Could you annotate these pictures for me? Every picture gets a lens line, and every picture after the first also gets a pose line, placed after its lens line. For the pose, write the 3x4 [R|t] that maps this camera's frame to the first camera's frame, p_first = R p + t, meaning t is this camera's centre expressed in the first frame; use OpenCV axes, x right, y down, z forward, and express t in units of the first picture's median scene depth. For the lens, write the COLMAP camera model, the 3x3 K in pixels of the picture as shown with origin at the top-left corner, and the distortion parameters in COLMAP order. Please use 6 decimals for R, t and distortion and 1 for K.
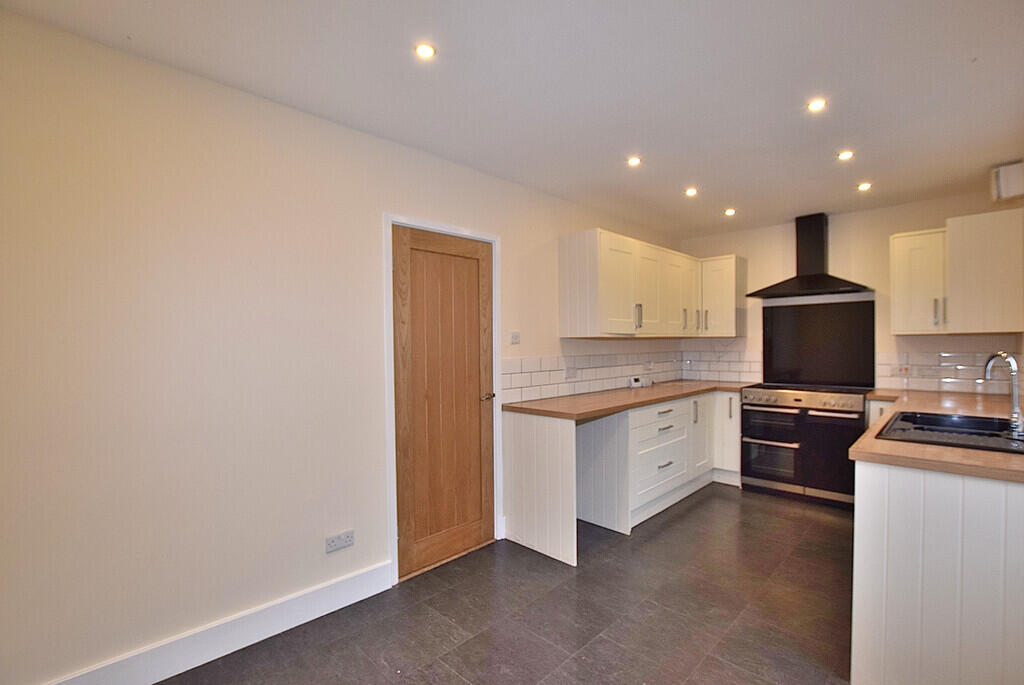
lens RADIAL K [[453.2, 0, 510.9], [0, 453.2, 352.2], [0, 0, 1]] dist [-0.041200, 0.000479]
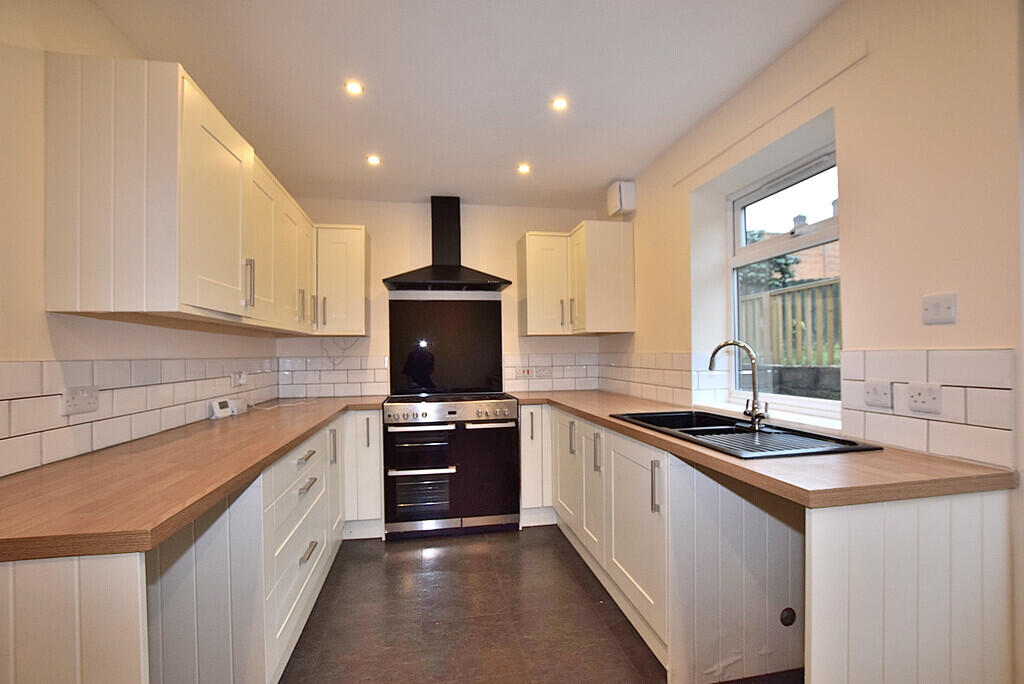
lens RADIAL K [[453.2, 0, 510.9], [0, 453.2, 351.7], [0, 0, 1]] dist [-0.041200, 0.000479]
pose [[0.573659, 0.006193, 0.819071, 0.027334], [0.021984, 0.999495, -0.022954, 0.016365], [-0.818799, 0.031174, 0.573233, 0.396957]]
